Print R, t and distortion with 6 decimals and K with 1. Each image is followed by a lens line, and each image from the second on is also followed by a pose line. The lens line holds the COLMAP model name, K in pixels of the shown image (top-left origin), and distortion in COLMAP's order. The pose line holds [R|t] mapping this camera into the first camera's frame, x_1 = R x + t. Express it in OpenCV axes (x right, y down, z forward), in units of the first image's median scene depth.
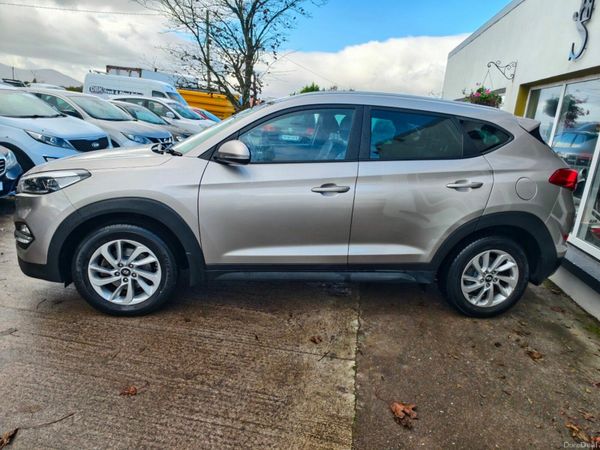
lens RADIAL K [[414.2, 0, 297.4], [0, 414.2, 228.3], [0, 0, 1]] dist [0.020066, -0.022180]
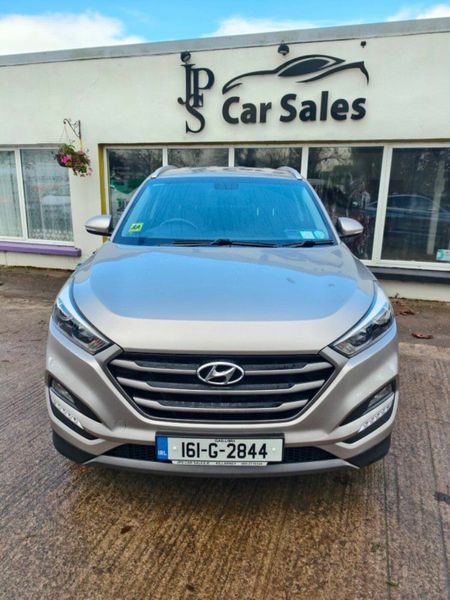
lens RADIAL K [[414.2, 0, 216.2], [0, 414.2, 288.8], [0, 0, 1]] dist [0.020066, -0.022180]
pose [[0.160031, -0.304797, 0.938877, -1.391465], [0.245222, 0.933594, 0.261284, -0.438646], [-0.956168, 0.188420, 0.224146, 1.168923]]
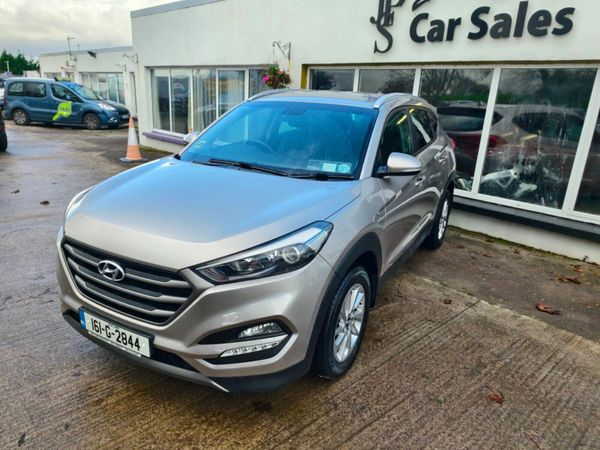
lens RADIAL K [[414.2, 0, 299.6], [0, 414.2, 222.8], [0, 0, 1]] dist [0.020066, -0.022180]
pose [[0.604229, -0.276361, 0.747350, -1.172317], [0.195598, 0.960672, 0.197105, -0.317985], [-0.772431, 0.027084, 0.634521, 0.559858]]
